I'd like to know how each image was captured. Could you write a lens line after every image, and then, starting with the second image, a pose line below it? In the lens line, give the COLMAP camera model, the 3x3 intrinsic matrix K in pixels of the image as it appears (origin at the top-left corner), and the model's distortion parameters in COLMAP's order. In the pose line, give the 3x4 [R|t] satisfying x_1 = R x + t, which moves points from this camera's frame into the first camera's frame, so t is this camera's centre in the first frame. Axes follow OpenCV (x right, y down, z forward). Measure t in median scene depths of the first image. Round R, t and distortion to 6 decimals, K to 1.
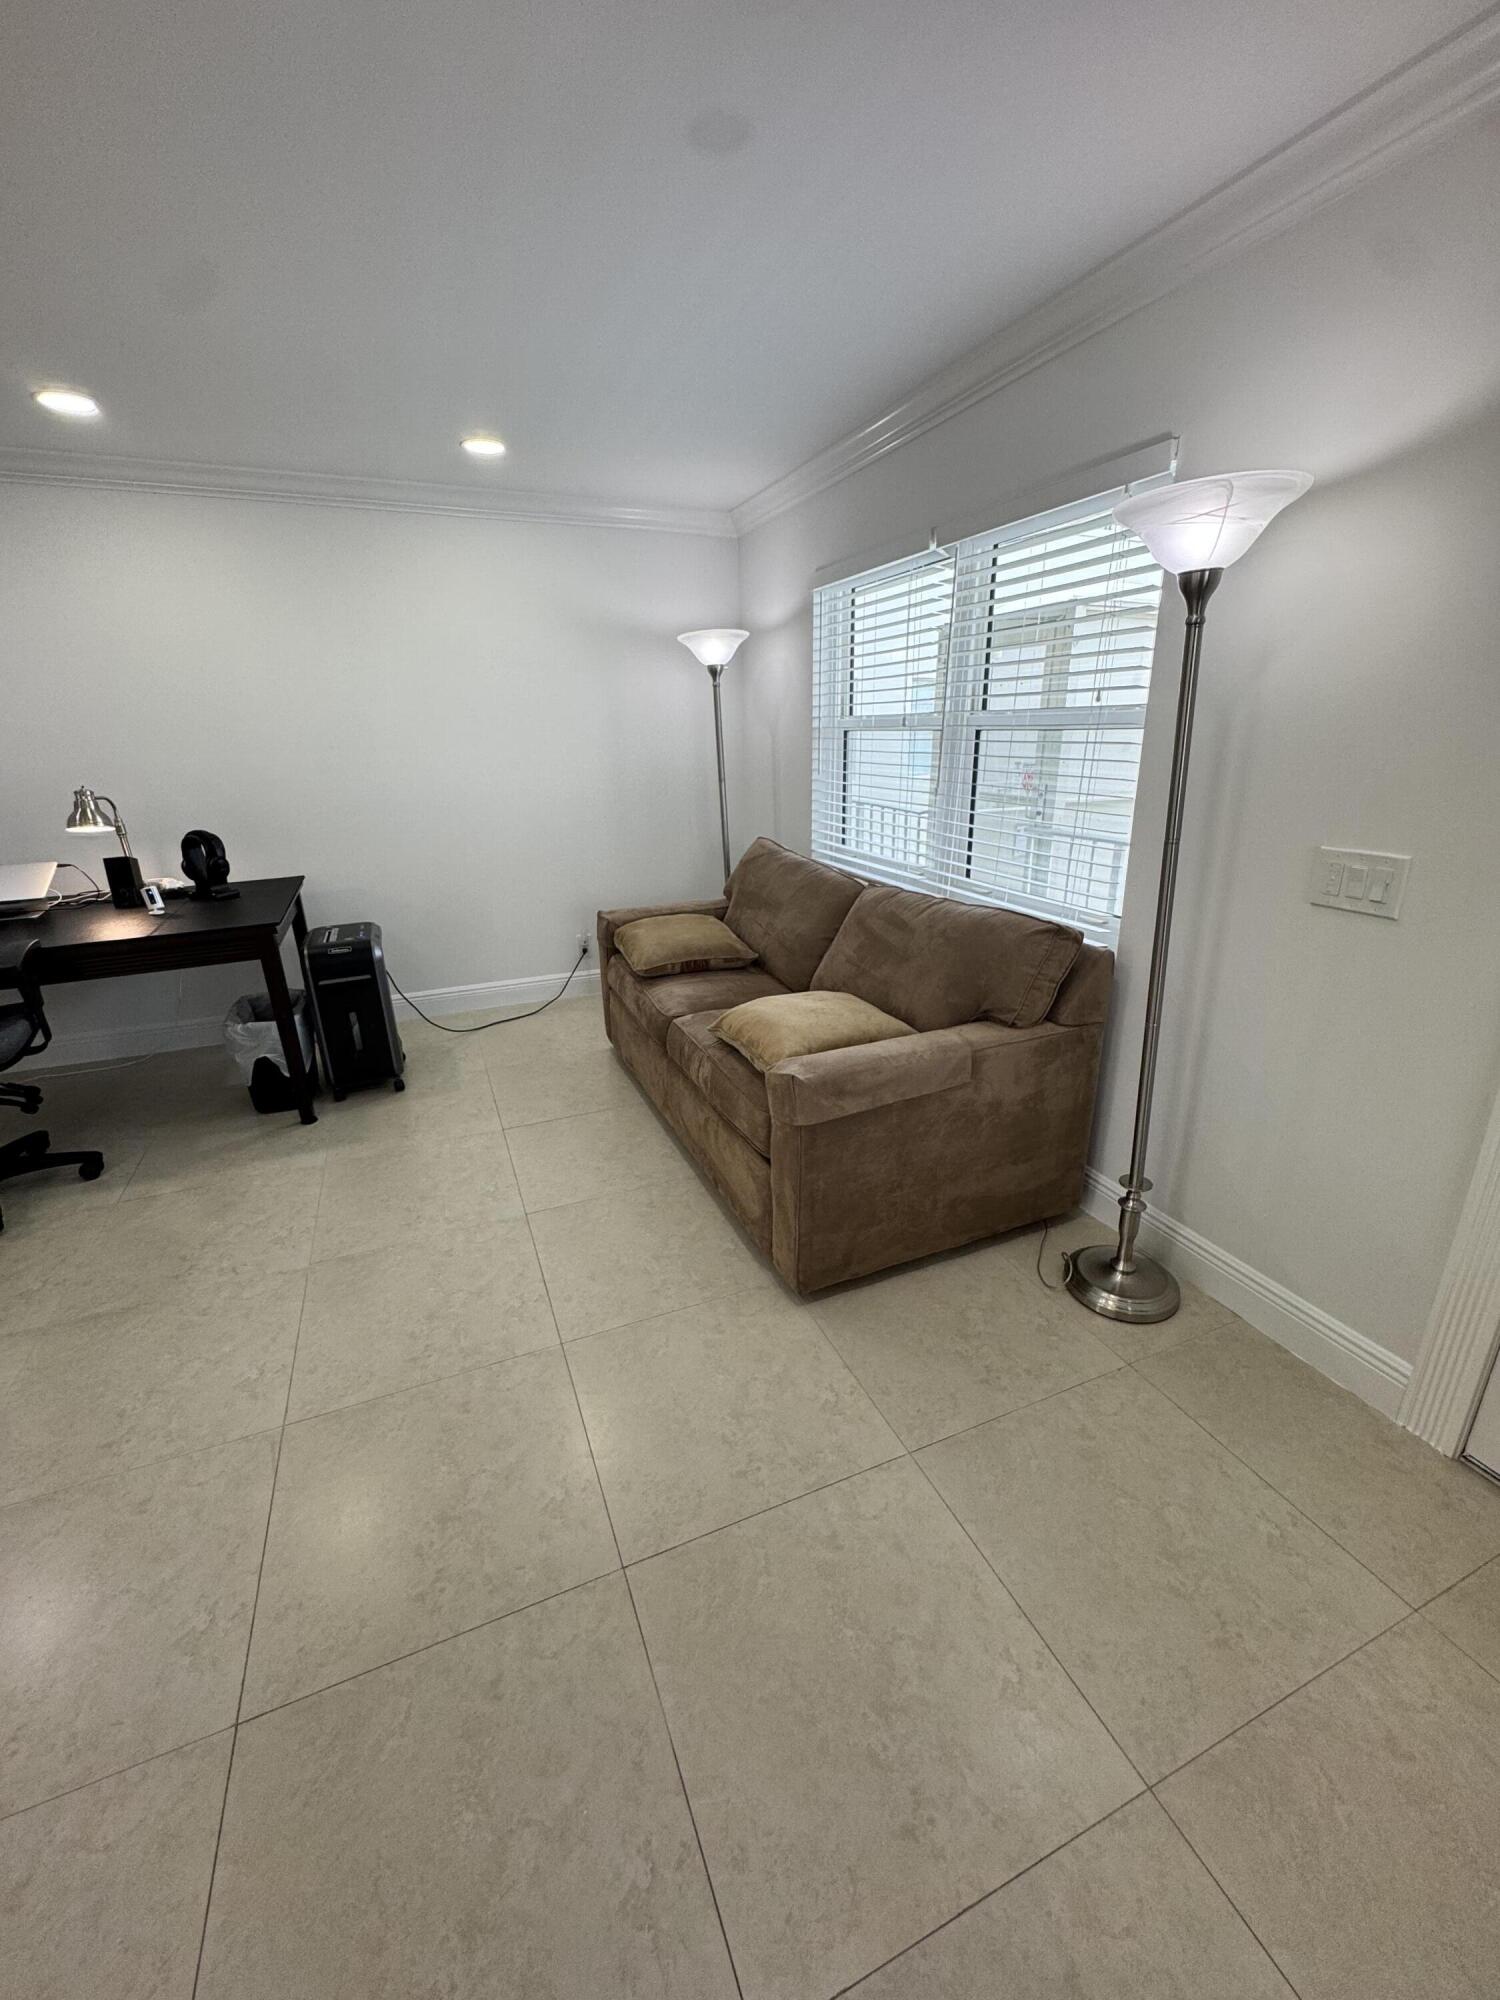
lens RADIAL K [[796.1, 0, 750.0], [0, 796.1, 1000.0], [0, 0, 1]] dist [-0.017894, 0.003606]
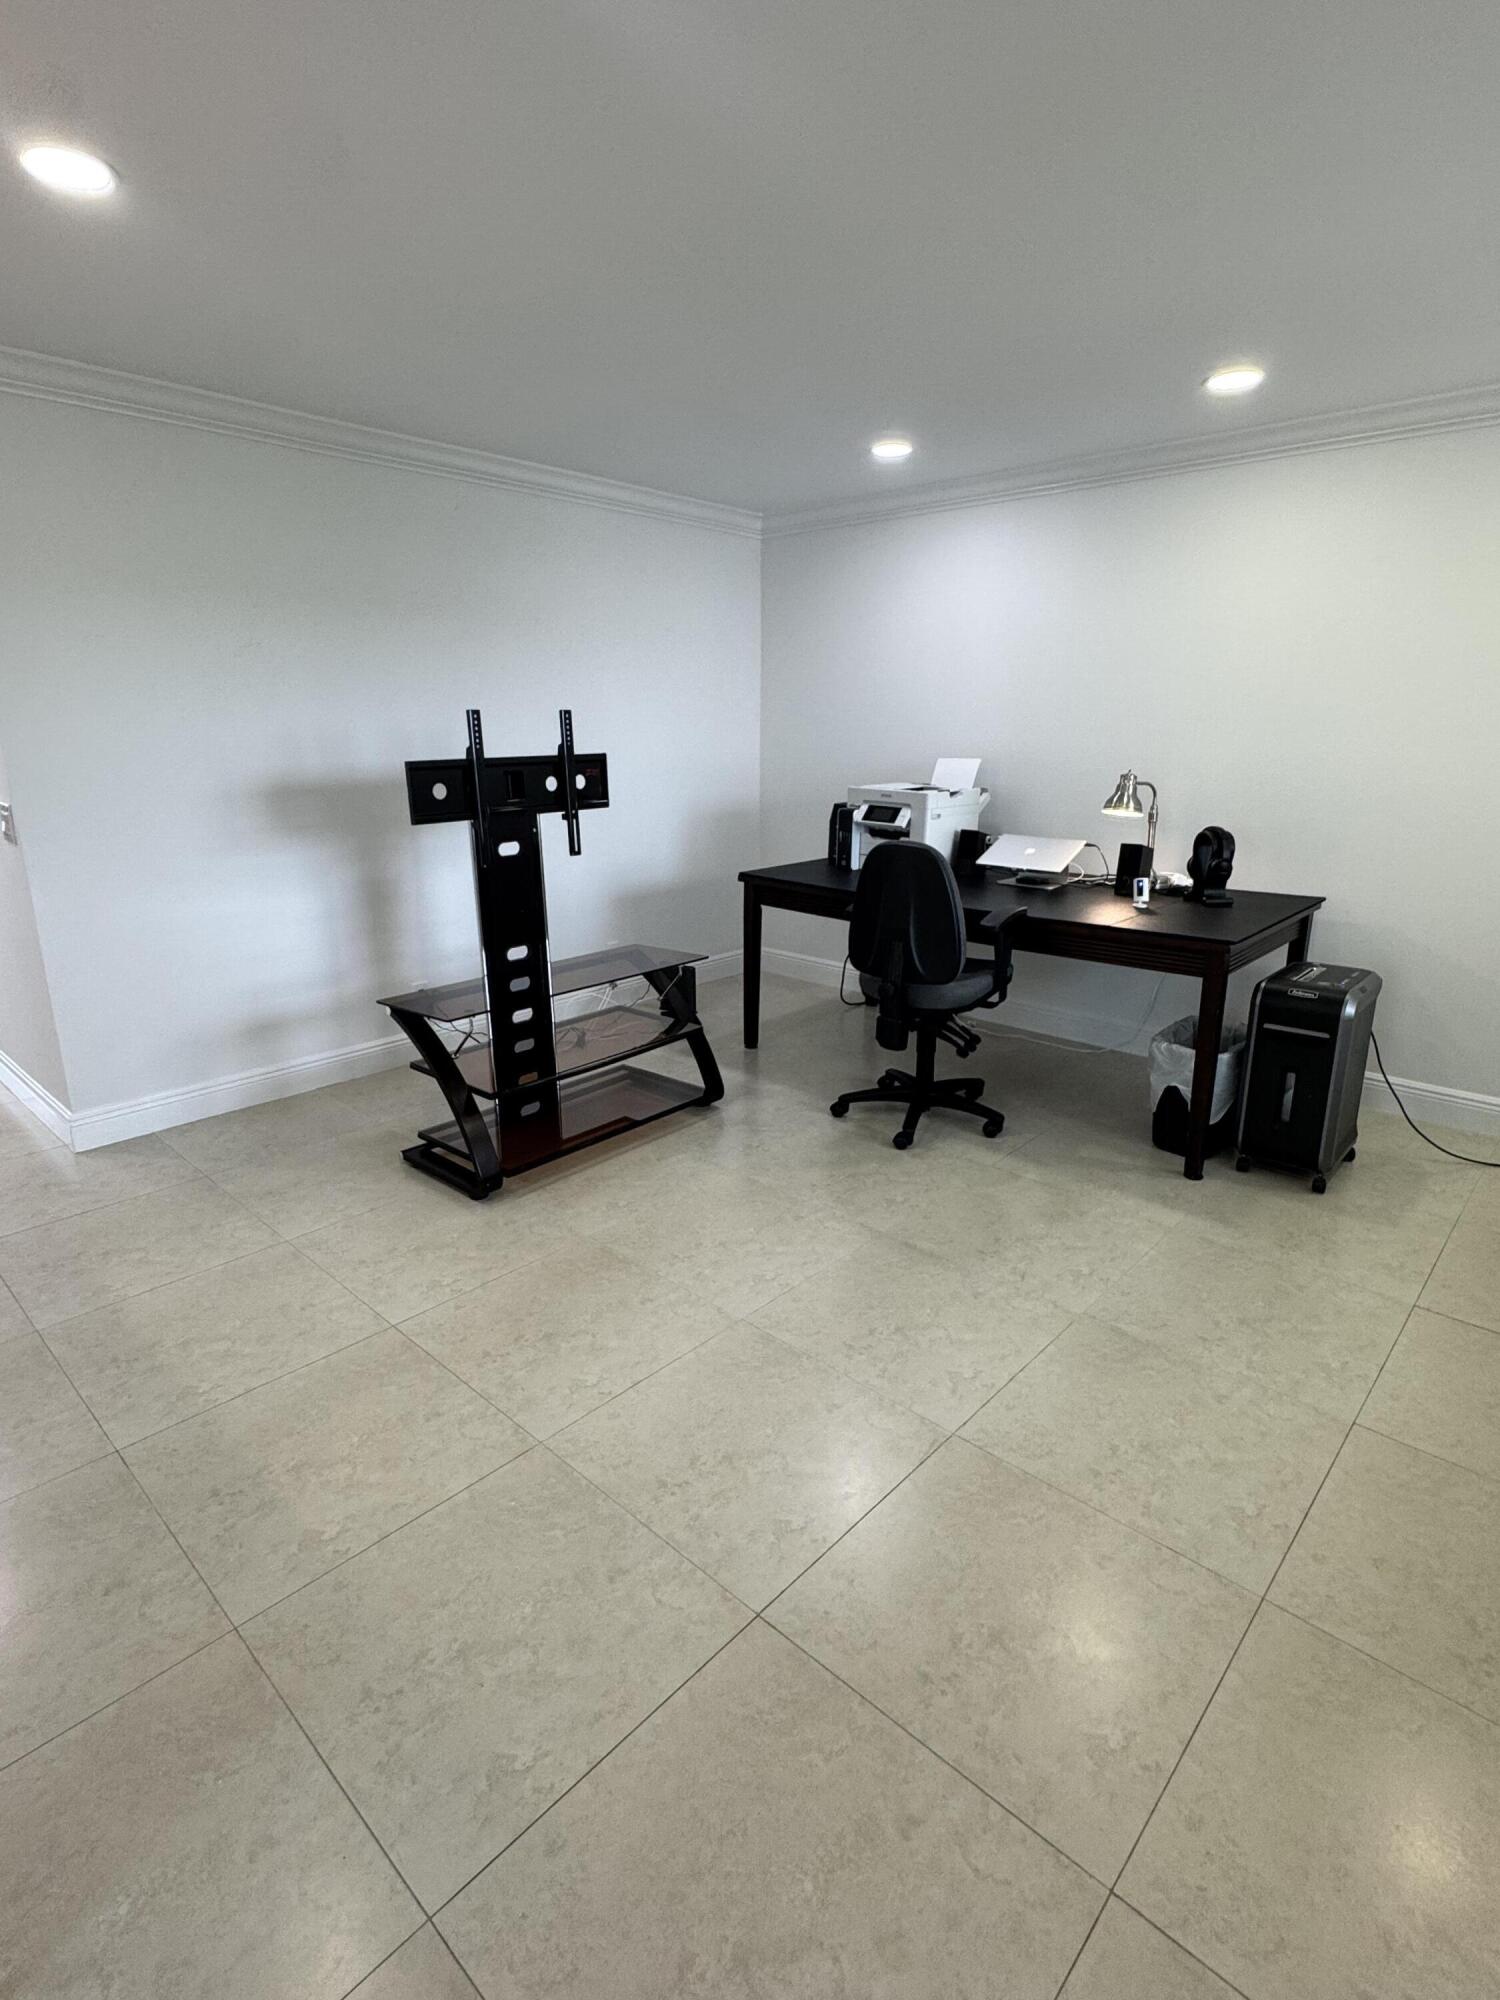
lens RADIAL K [[1011.3, 0, 748.4], [0, 1011.3, 972.3], [0, 0, 1]] dist [0.036174, -0.017787]
pose [[0.413127, 0.234064, -0.880080, 0.153317], [-0.305233, 0.946095, 0.108339, -0.025506], [0.857997, 0.223872, 0.462301, 0.057117]]
